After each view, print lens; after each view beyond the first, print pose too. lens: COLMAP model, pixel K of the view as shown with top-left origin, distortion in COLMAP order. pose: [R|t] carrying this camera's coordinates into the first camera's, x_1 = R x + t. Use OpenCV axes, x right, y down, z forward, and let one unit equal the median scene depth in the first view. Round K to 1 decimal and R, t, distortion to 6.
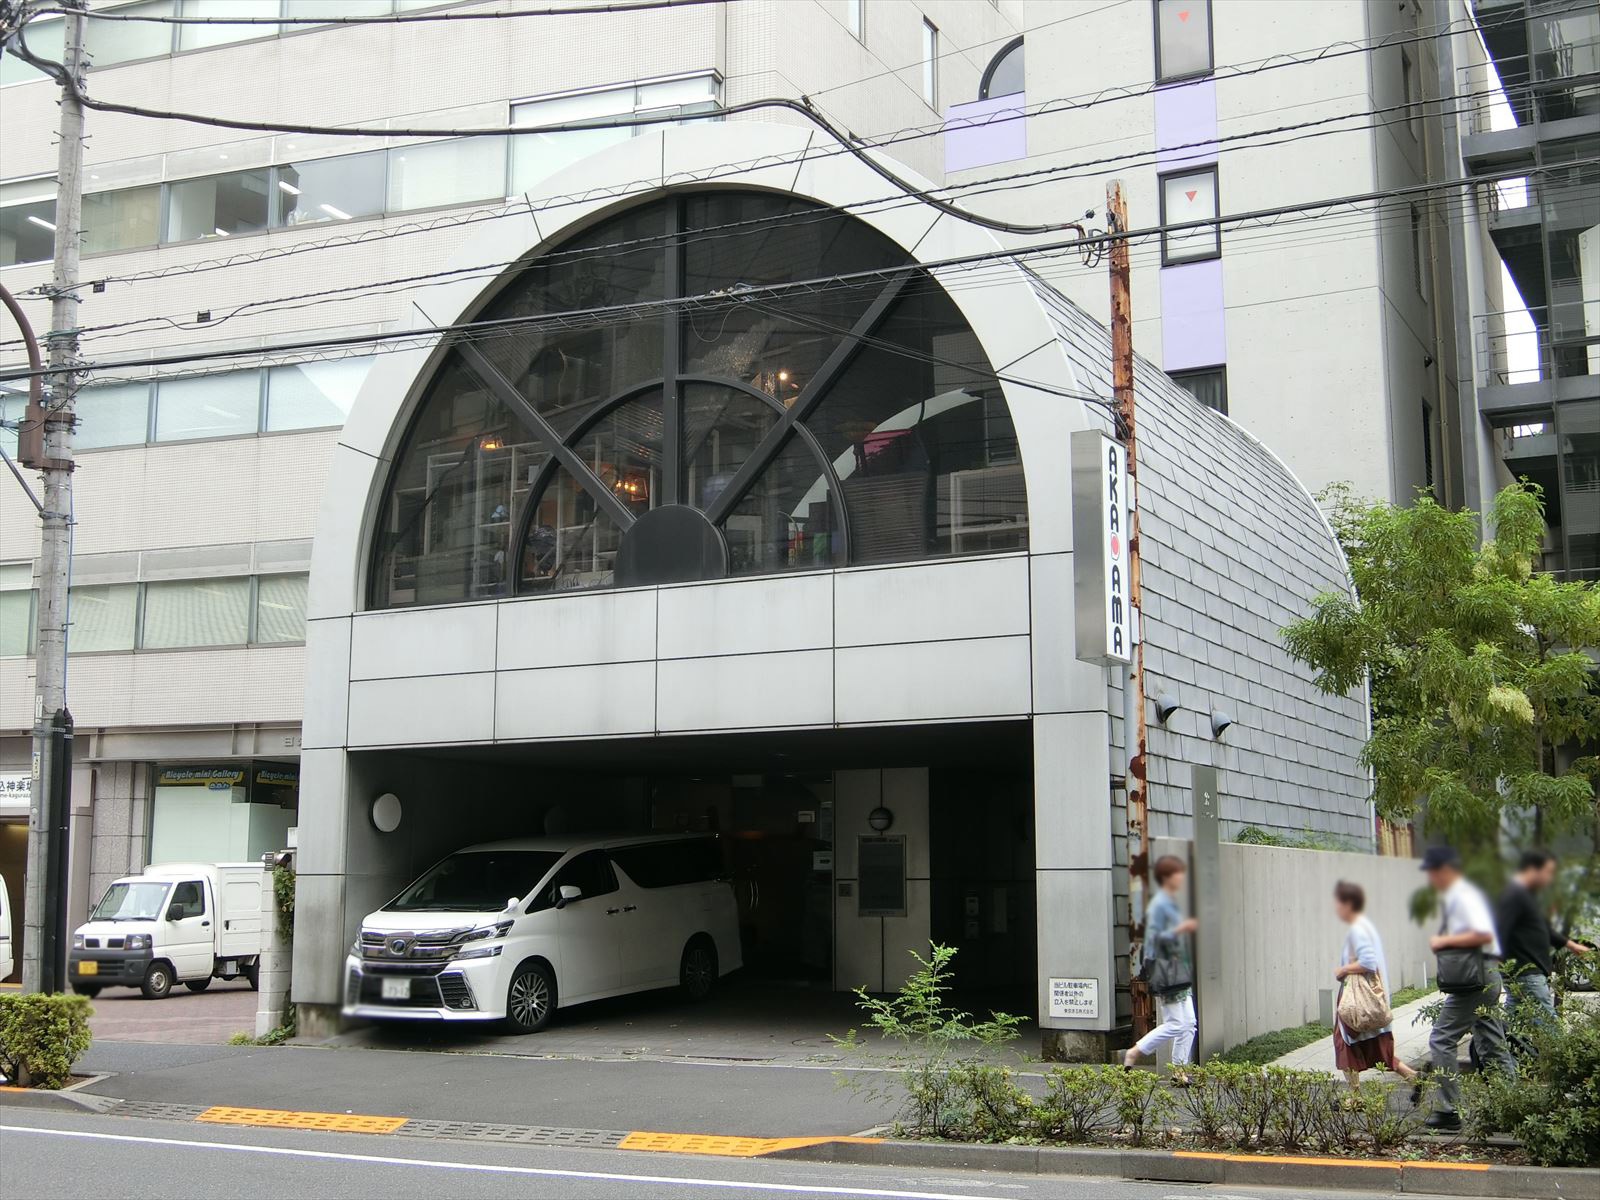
lens RADIAL K [[1978.6, 0, 797.7], [0, 1978.6, 599.3], [0, 0, 1]] dist [-0.014200, 0.000000]
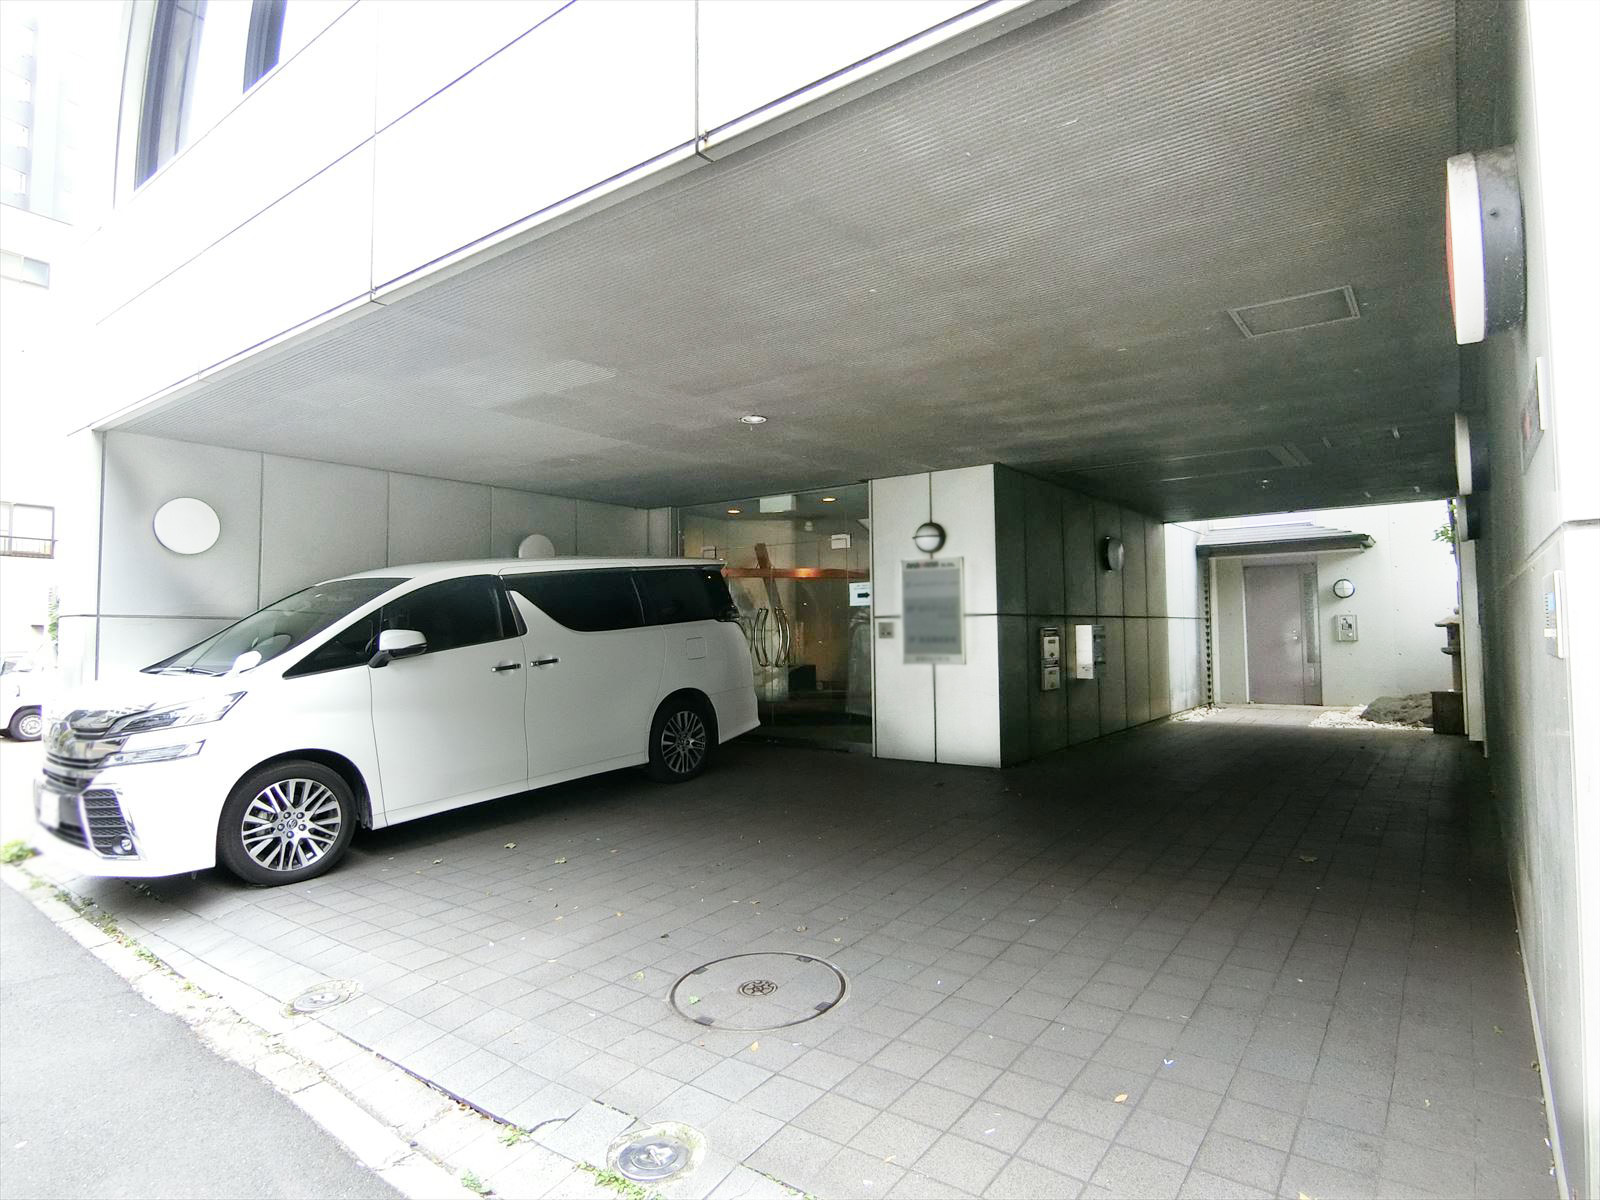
lens RADIAL K [[880.0, 0, 804.0], [0, 880.0, 599.1], [0, 0, 1]] dist [-0.000700, -0.000106]
pose [[0.988306, -0.017762, -0.151448, 0.047074], [0.034375, 0.993579, 0.107793, 0.101194], [0.148561, -0.111738, 0.982570, 0.688658]]
